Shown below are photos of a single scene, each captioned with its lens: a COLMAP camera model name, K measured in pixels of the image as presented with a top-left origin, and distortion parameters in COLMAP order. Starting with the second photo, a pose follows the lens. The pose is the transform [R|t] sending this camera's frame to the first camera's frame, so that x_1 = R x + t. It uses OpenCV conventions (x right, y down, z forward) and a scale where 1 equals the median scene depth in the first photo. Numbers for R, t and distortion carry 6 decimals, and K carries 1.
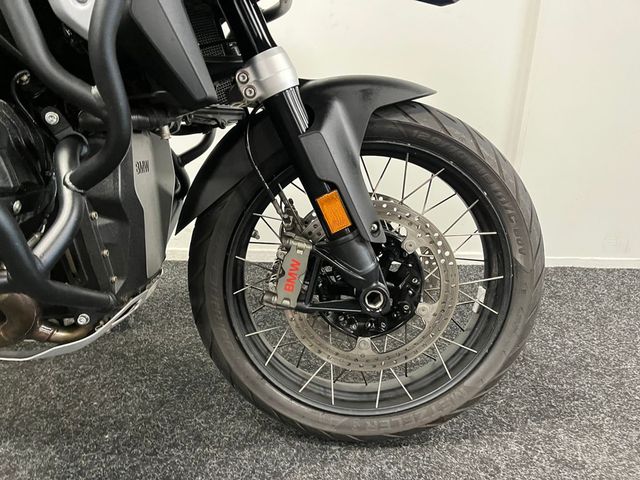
lens RADIAL K [[482.6, 0, 324.4], [0, 482.6, 238.6], [0, 0, 1]] dist [0.070850, -0.096342]
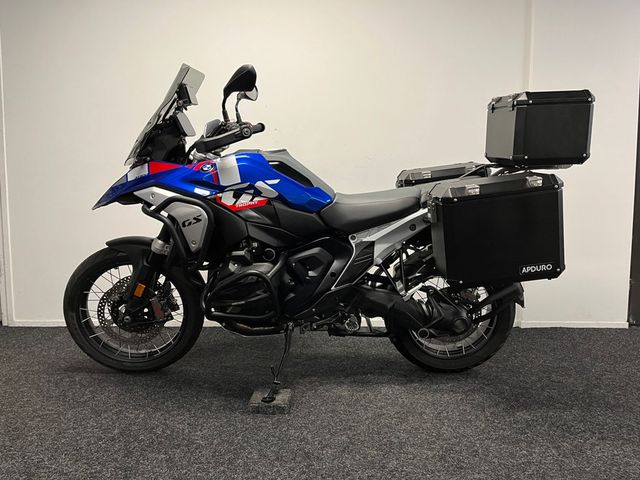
lens RADIAL K [[482.6, 0, 319.4], [0, 482.6, 244.4], [0, 0, 1]] dist [0.070850, -0.096342]
pose [[0.999456, -0.024149, -0.022457, -0.680035], [0.017850, 0.968759, -0.247361, 0.395346], [0.027729, 0.246826, 0.968663, -1.731474]]
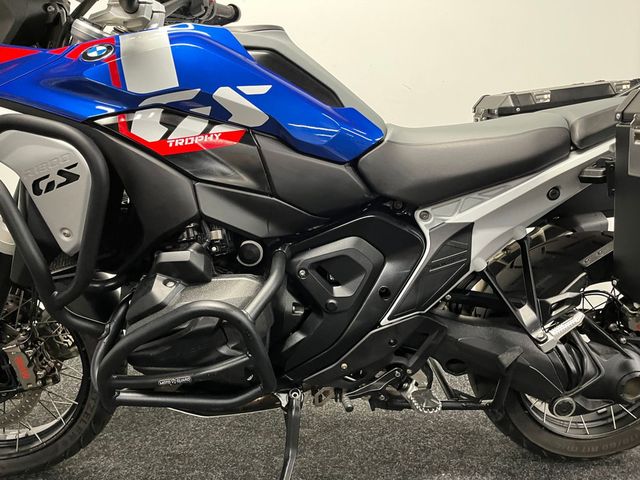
lens RADIAL K [[482.6, 0, 322.9], [0, 482.6, 236.2], [0, 0, 1]] dist [0.070850, -0.096342]
pose [[0.999360, -0.032623, 0.014685, -0.835618], [0.034949, 0.977951, -0.205890, 0.032933], [-0.007645, 0.206271, 0.978465, -0.472958]]
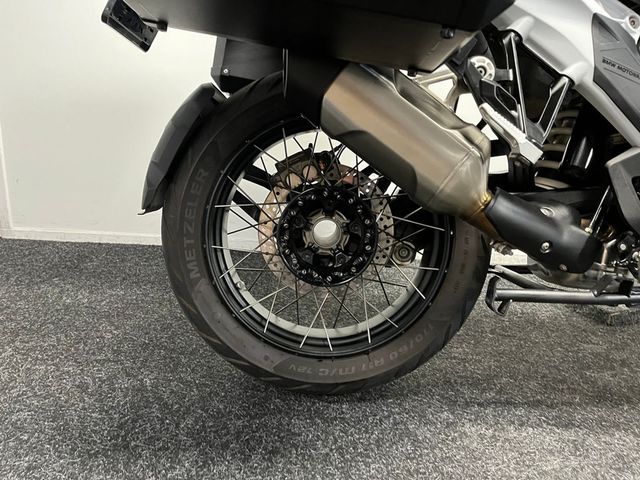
lens RADIAL K [[482.6, 0, 308.8], [0, 482.6, 237.1], [0, 0, 1]] dist [0.070850, -0.096342]
pose [[0.997758, 0.026766, -0.061337, -1.631275], [-0.031560, 0.996409, -0.078566, 0.166618], [0.059014, 0.080325, 0.995020, -0.155054]]
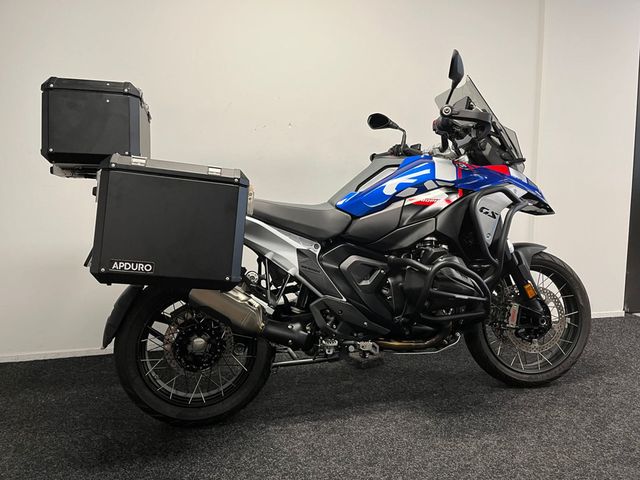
lens RADIAL K [[482.6, 0, 324.3], [0, 482.6, 241.1], [0, 0, 1]] dist [0.070850, -0.096342]
pose [[0.983683, -0.060544, 0.169418, -1.434848], [0.094733, 0.974864, -0.201659, 0.110313], [-0.152950, 0.214418, 0.964692, -1.463176]]
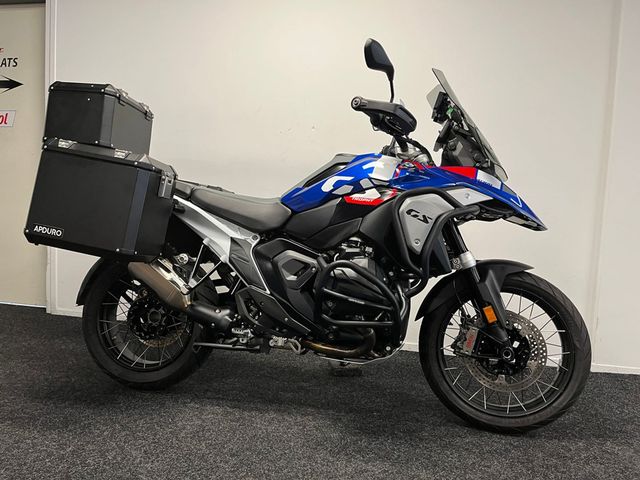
lens RADIAL K [[482.6, 0, 325.4], [0, 482.6, 236.4], [0, 0, 1]] dist [0.070850, -0.096342]
pose [[0.975835, 0.033616, -0.215906, -0.238543], [-0.088695, 0.963970, -0.250791, 0.222768], [0.199696, 0.263880, 0.943657, -1.394818]]
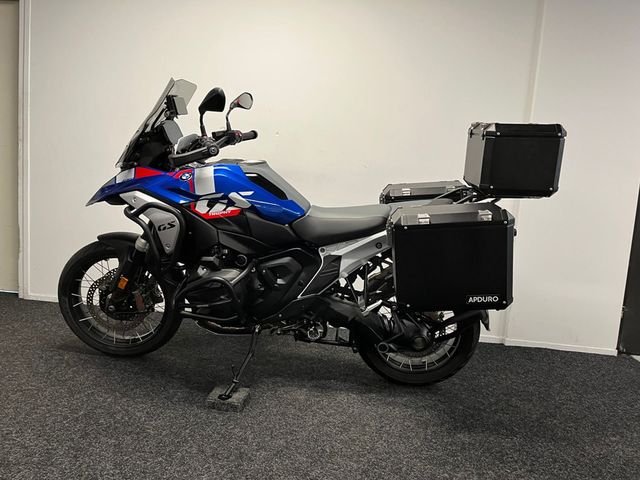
lens RADIAL K [[482.6, 0, 319.9], [0, 482.6, 240.0], [0, 0, 1]] dist [0.070850, -0.096342]
pose [[0.992791, 0.054010, -0.107003, -0.295150], [-0.076594, 0.972544, -0.219755, 0.266245], [0.092196, 0.226366, 0.969669, -1.863451]]
